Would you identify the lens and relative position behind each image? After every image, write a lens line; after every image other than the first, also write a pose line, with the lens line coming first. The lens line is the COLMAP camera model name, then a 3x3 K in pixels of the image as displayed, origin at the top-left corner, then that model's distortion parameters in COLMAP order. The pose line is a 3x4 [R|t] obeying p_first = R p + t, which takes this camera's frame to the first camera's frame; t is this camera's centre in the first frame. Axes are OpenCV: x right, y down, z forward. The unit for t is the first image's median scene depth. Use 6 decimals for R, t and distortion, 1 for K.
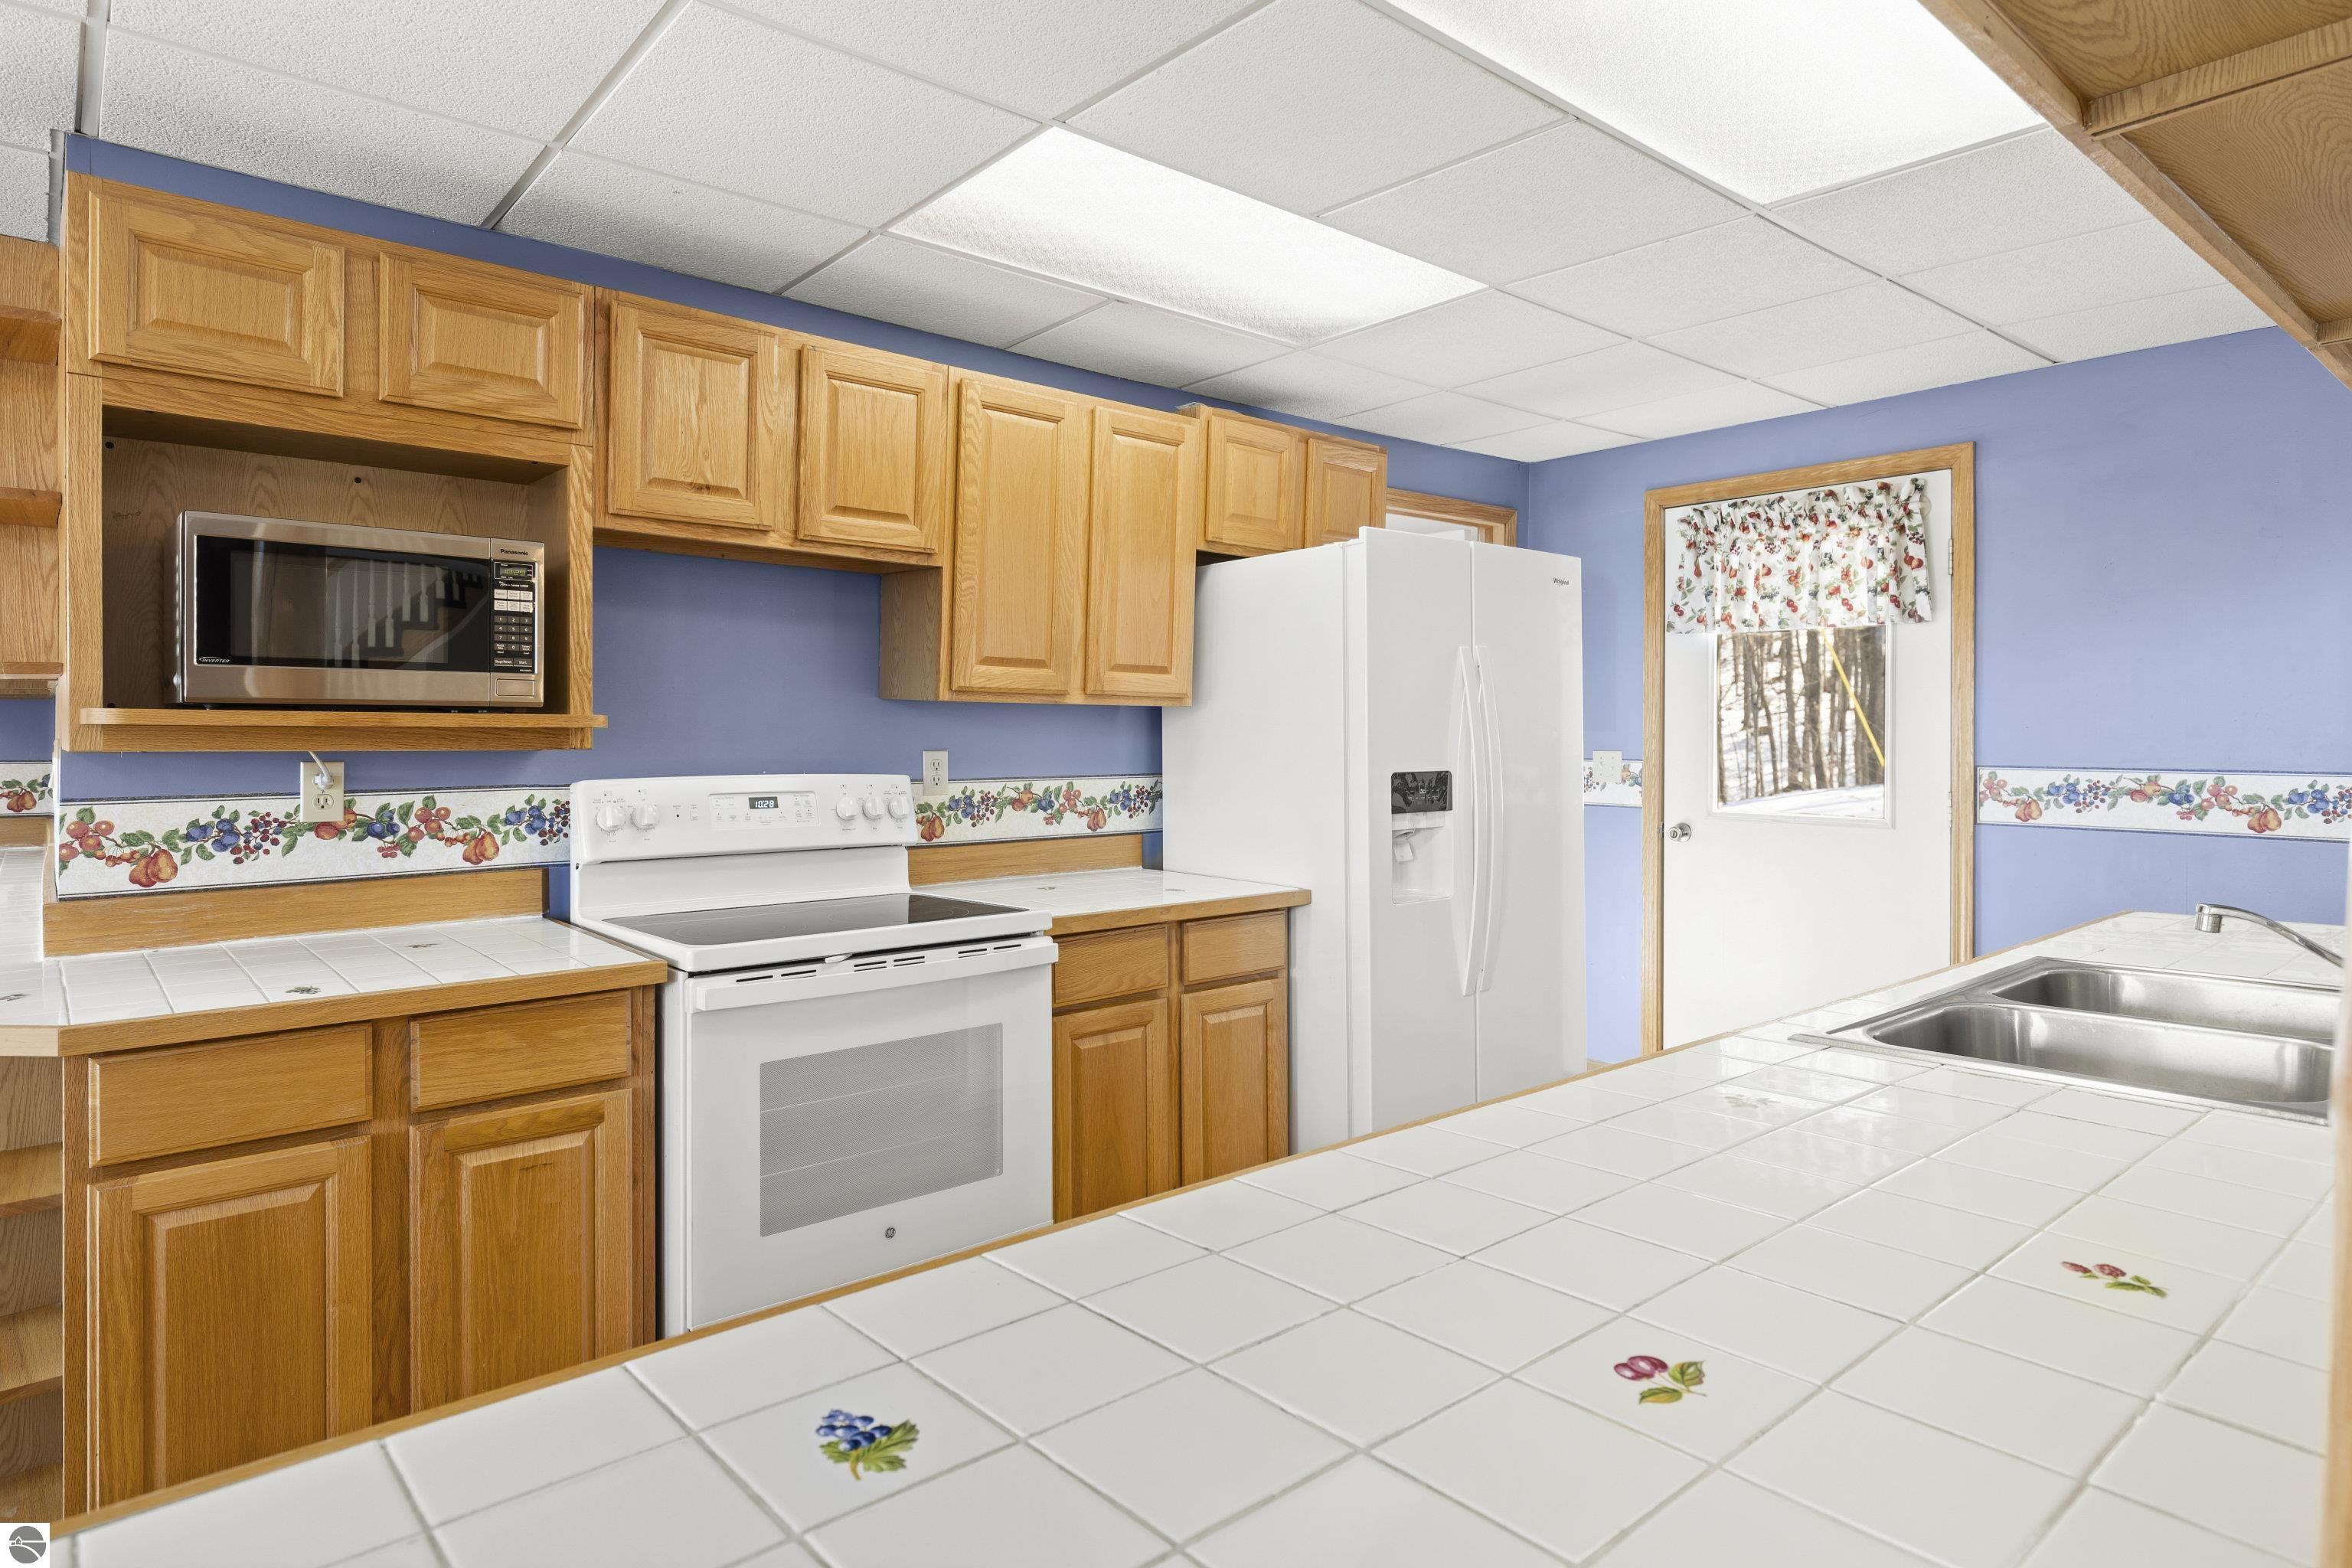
lens RADIAL K [[1318.2, 0, 1184.3], [0, 1318.2, 731.7], [0, 0, 1]] dist [-0.000487, 0.000254]
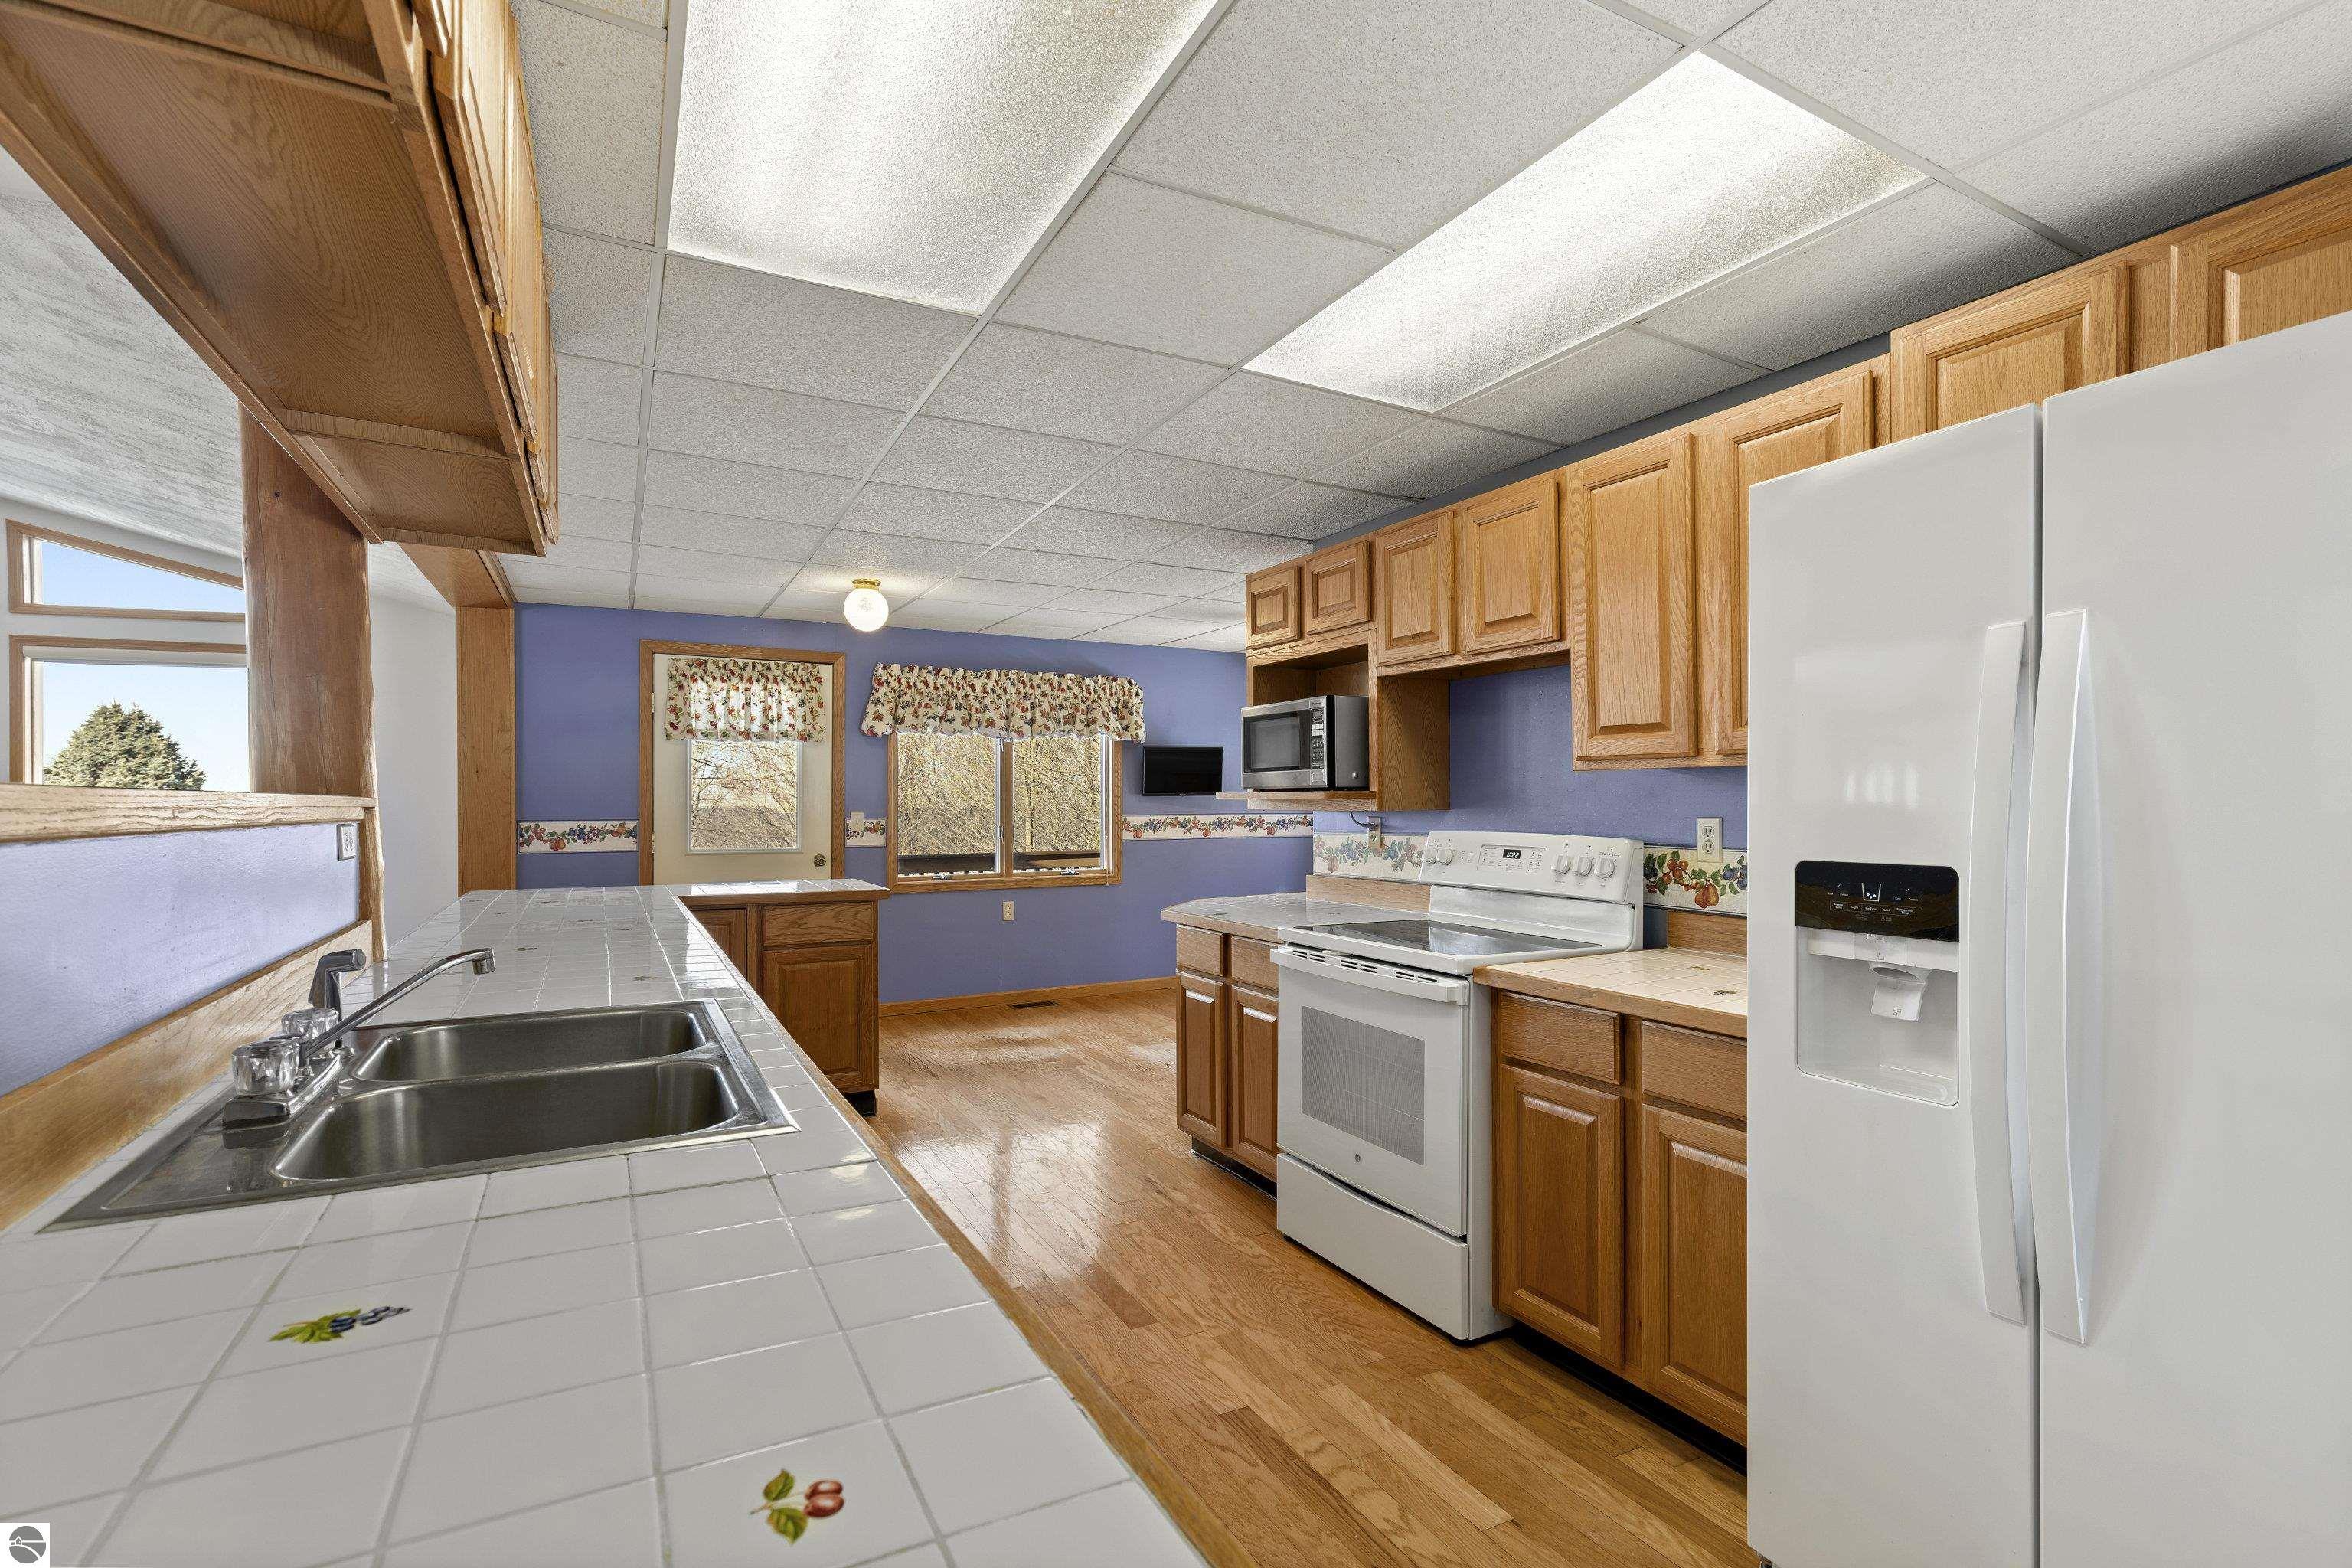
lens RADIAL K [[1062.6, 0, 1188.5], [0, 1062.6, 800.9], [0, 0, 1]] dist [0.004633, -0.000689]
pose [[-0.211744, -0.002708, -0.977321, 0.693766], [0.003356, 0.999988, -0.003498, 0.003826], [0.977319, -0.004021, -0.211732, 0.805866]]
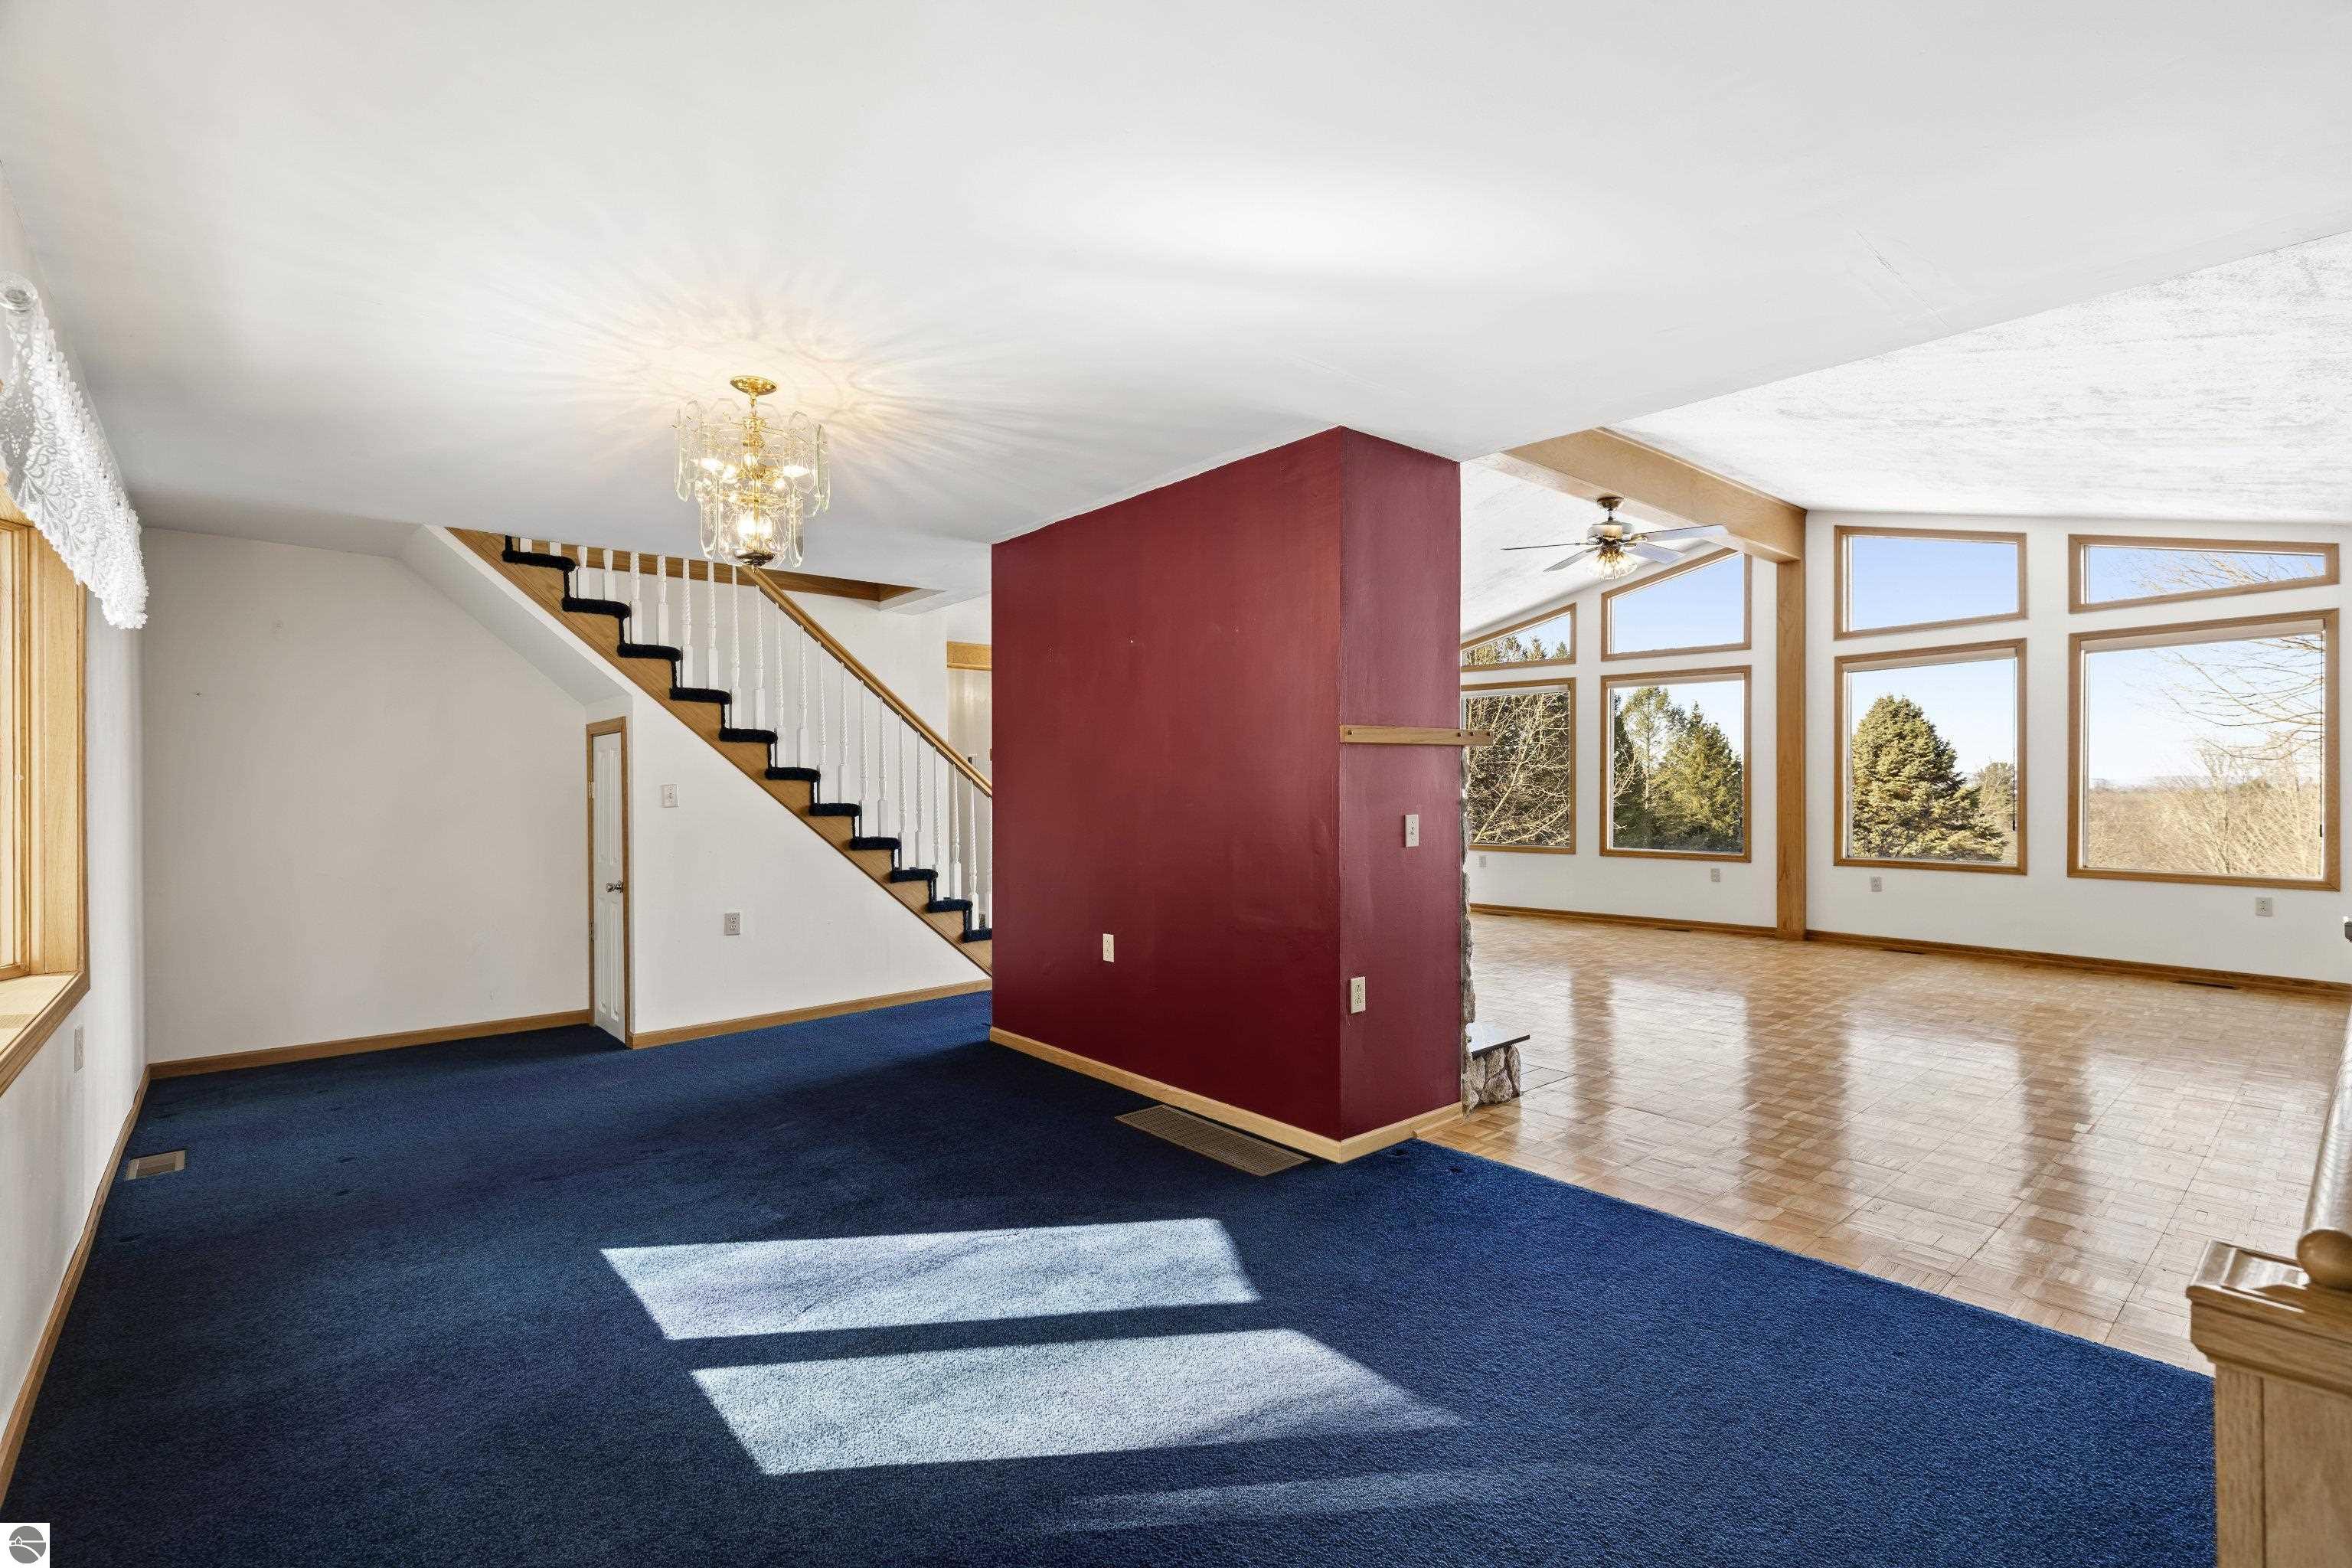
lens RADIAL K [[1062.6, 0, 1212.9], [0, 1062.6, 789.0], [0, 0, 1]] dist [0.004633, -0.000689]
pose [[-0.999820, 0.004069, -0.018519, 1.135796], [0.003995, 0.999984, 0.004026, -0.001479], [0.018536, 0.003952, -0.999820, 0.520978]]
